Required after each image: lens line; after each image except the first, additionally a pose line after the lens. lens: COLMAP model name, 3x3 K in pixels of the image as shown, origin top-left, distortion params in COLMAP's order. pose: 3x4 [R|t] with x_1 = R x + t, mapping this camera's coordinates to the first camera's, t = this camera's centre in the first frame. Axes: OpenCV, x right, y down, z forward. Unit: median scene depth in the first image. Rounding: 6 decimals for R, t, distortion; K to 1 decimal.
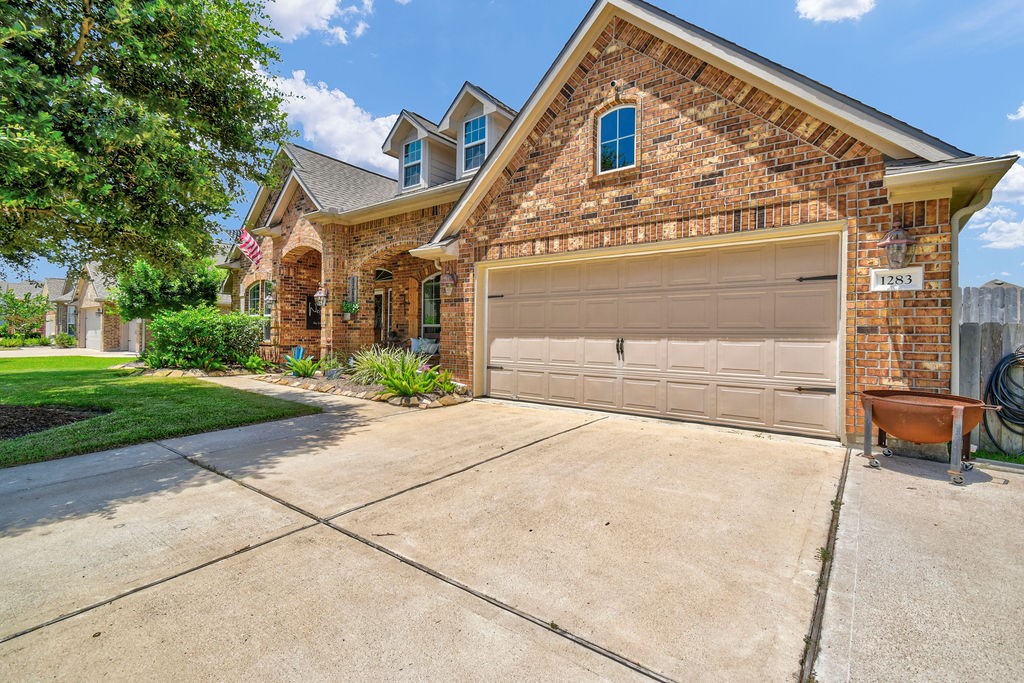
lens RADIAL K [[454.2, 0, 507.2], [0, 454.2, 334.4], [0, 0, 1]] dist [0.009463, -0.003279]
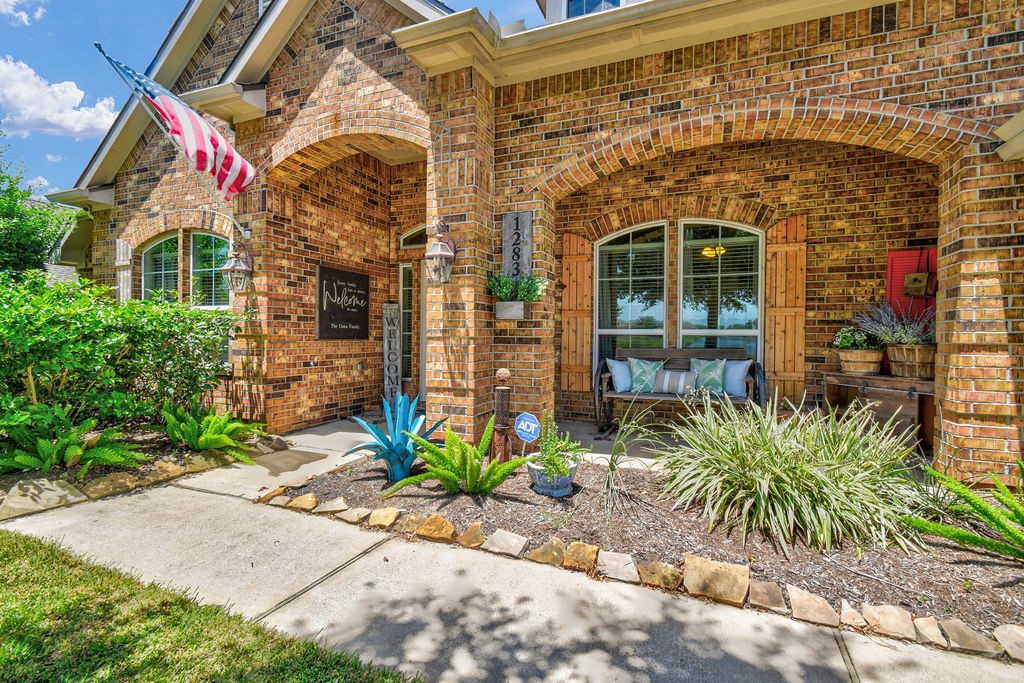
lens RADIAL K [[454.2, 0, 518.2], [0, 454.2, 343.5], [0, 0, 1]] dist [0.009463, -0.003279]
pose [[0.959575, -0.006761, 0.281370, -0.407932], [0.001794, 0.999838, 0.017907, -0.016146], [-0.281446, -0.016678, 0.959432, 0.550935]]
